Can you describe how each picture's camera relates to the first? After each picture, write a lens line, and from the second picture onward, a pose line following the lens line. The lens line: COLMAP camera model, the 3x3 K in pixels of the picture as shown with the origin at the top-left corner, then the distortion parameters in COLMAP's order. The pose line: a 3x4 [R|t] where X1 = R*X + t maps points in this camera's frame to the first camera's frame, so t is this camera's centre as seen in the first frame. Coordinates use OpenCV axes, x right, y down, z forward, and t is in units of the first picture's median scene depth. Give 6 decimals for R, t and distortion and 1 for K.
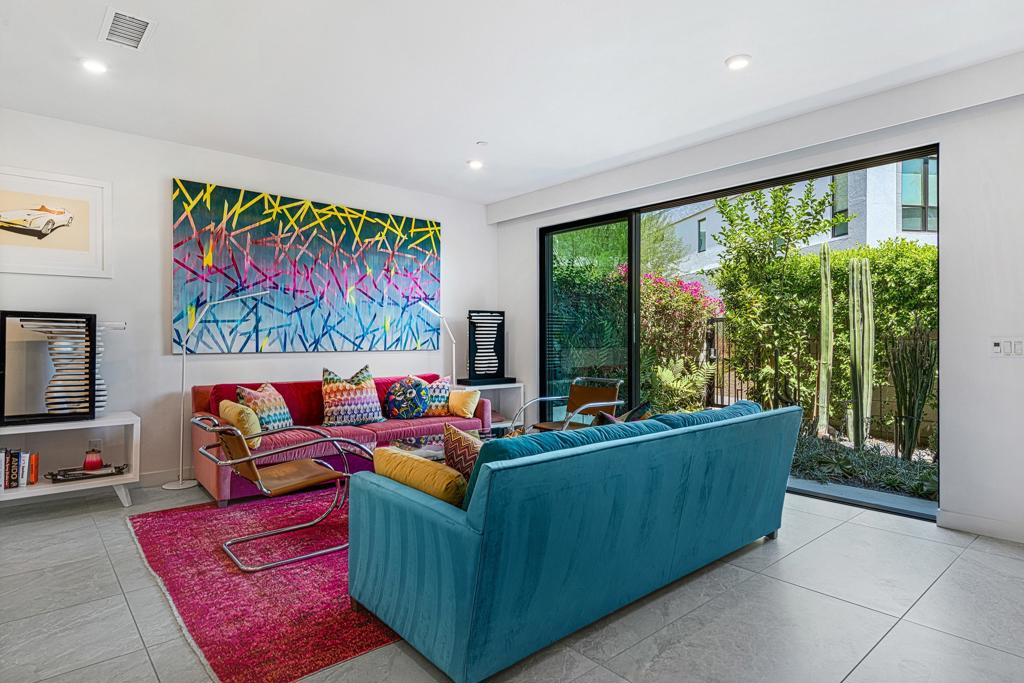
lens RADIAL K [[574.1, 0, 510.1], [0, 574.1, 337.8], [0, 0, 1]] dist [0.027786, -0.000087]
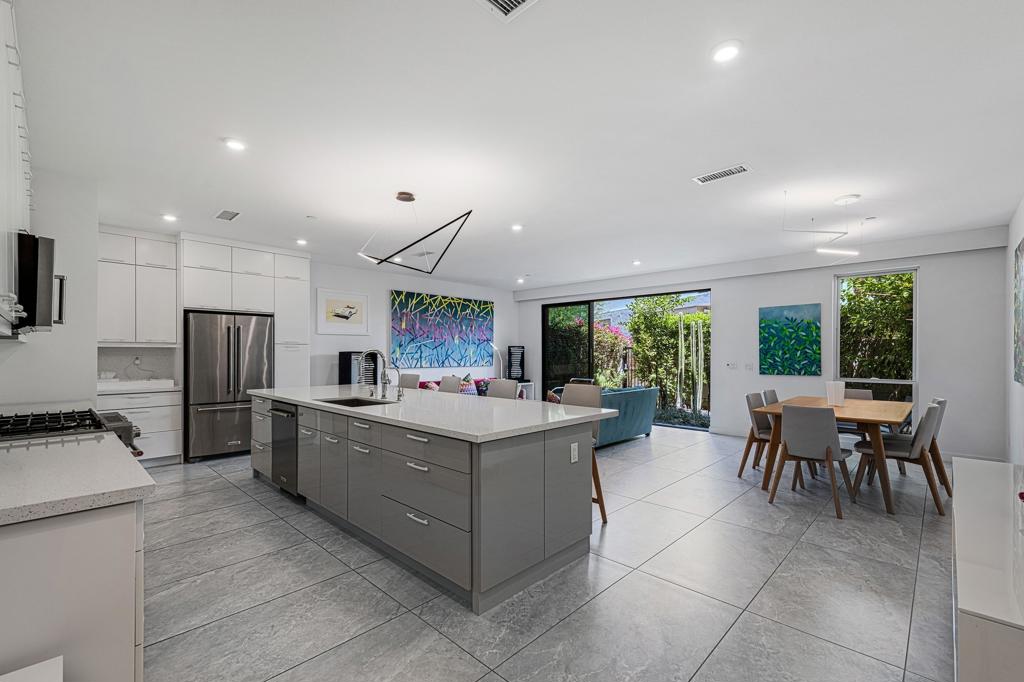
lens RADIAL K [[444.3, 0, 507.1], [0, 444.3, 353.7], [0, 0, 1]] dist [0.014318, -0.001320]
pose [[0.996763, 0.000850, 0.080391, -0.239289], [-0.000962, 0.999999, 0.001355, -0.027633], [-0.080389, -0.001428, 0.996763, -0.652968]]
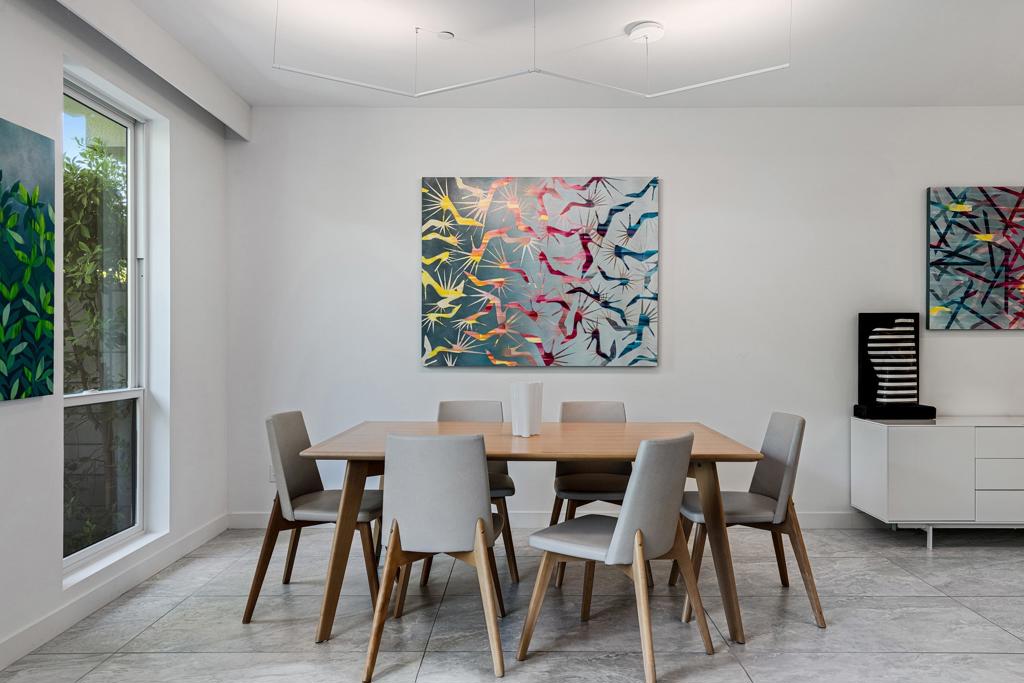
lens RADIAL K [[693.5, 0, 509.7], [0, 693.5, 341.3], [0, 0, 1]] dist [0.019852, -0.012344]
pose [[-0.758319, -0.010261, 0.651803, 0.111562], [-0.012939, 0.999916, 0.000688, -0.012198], [-0.651756, -0.007912, -0.758388, 0.794374]]
